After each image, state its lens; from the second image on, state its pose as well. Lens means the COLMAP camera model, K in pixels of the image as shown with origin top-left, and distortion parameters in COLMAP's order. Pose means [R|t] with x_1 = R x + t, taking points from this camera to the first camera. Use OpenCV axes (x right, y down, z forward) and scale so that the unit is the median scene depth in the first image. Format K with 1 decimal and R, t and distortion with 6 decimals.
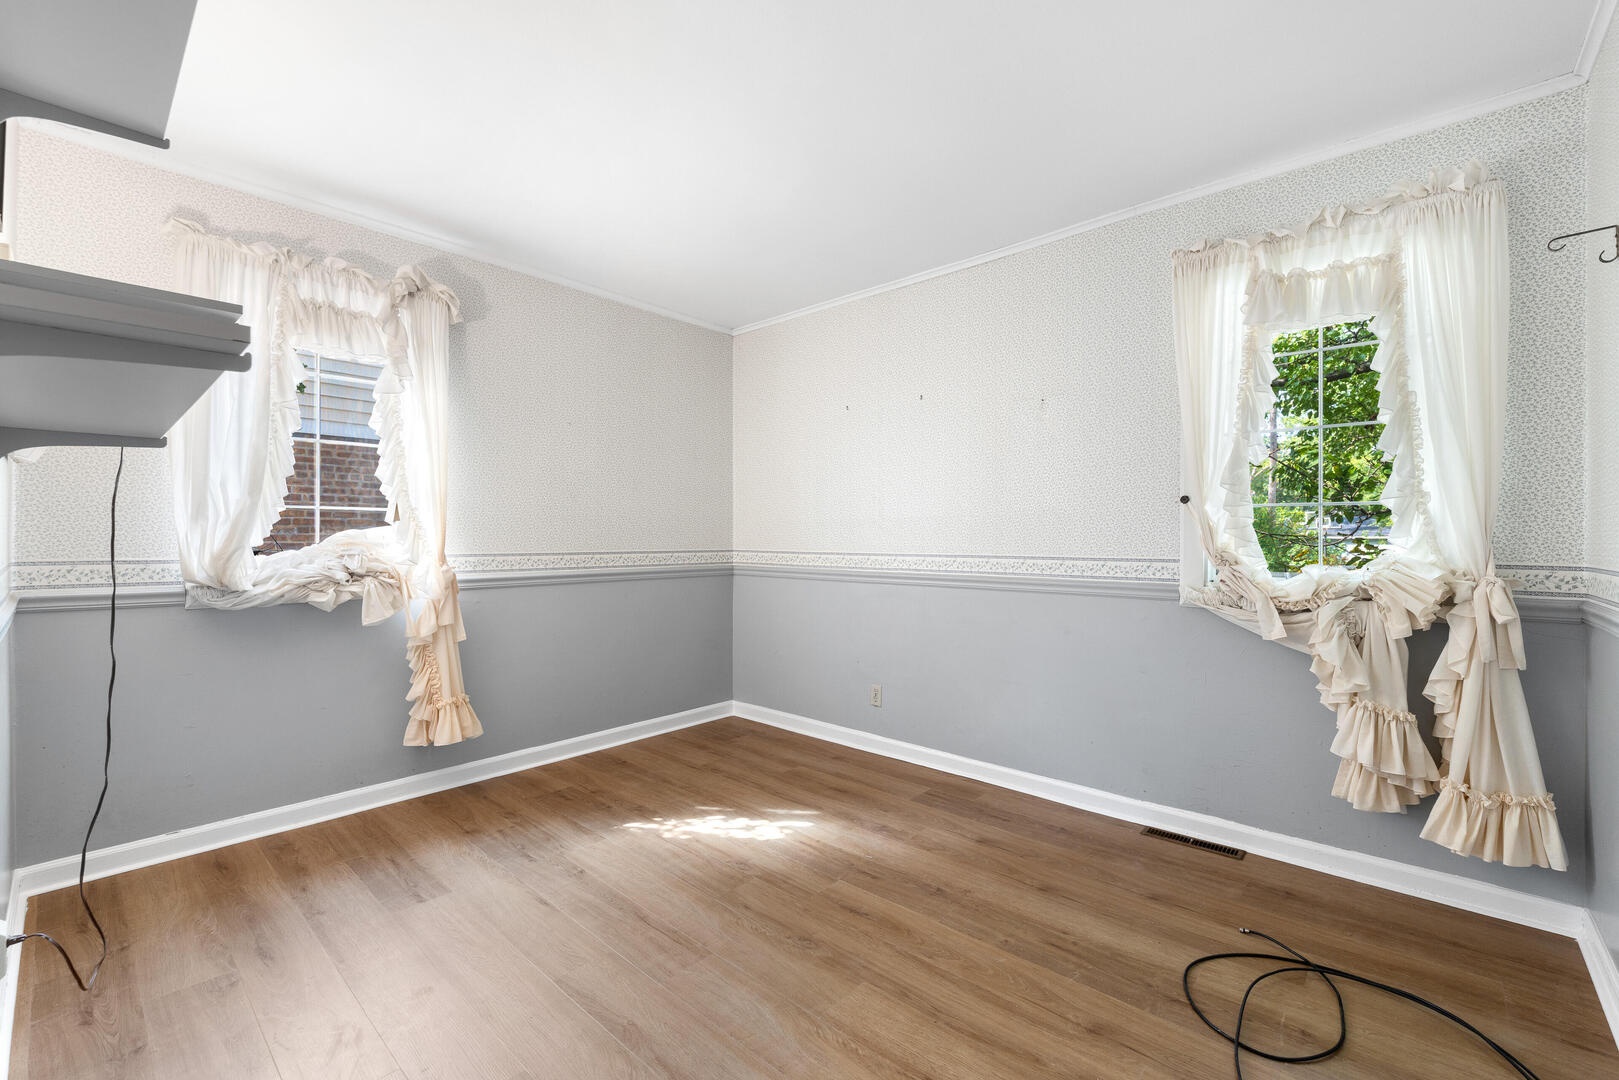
lens RADIAL K [[688.1, 0, 804.0], [0, 688.1, 537.2], [0, 0, 1]] dist [0.003089, -0.000846]
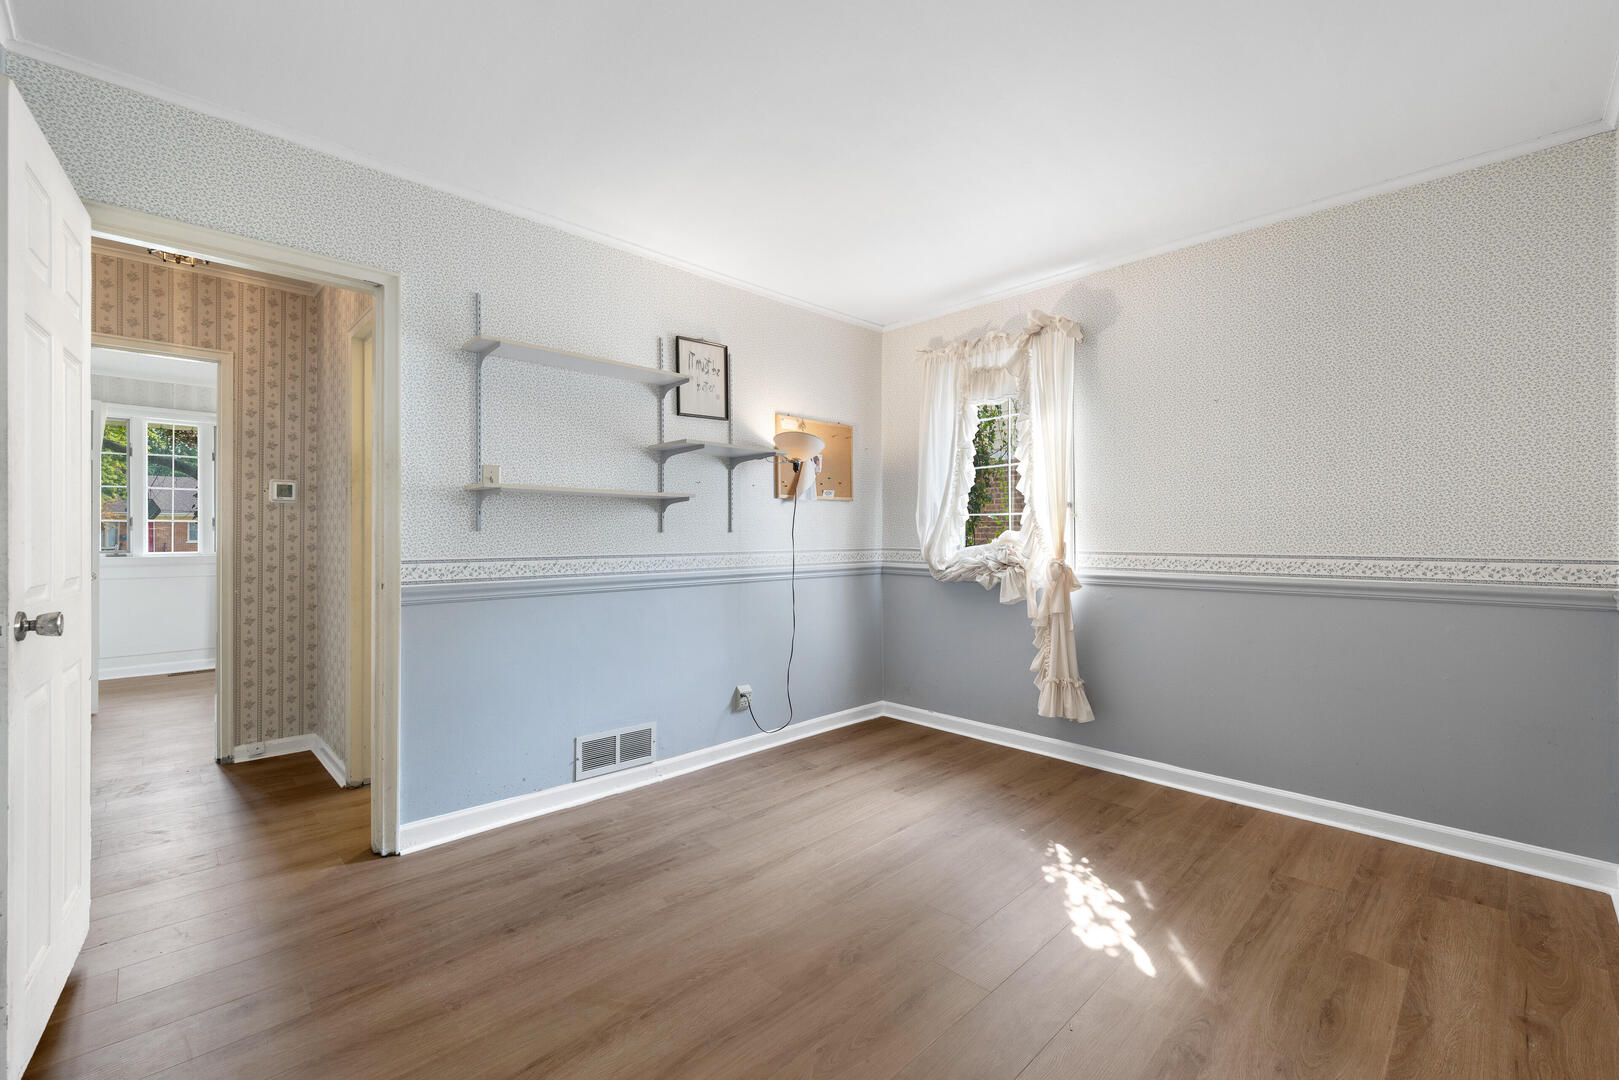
lens RADIAL K [[688.1, 0, 804.0], [0, 688.1, 537.2], [0, 0, 1]] dist [0.003089, -0.000846]
pose [[-0.078812, 0.001839, -0.996888, 0.666773], [0.001087, 0.999998, 0.001759, 0.000059], [0.996889, -0.000945, -0.078814, 0.700789]]
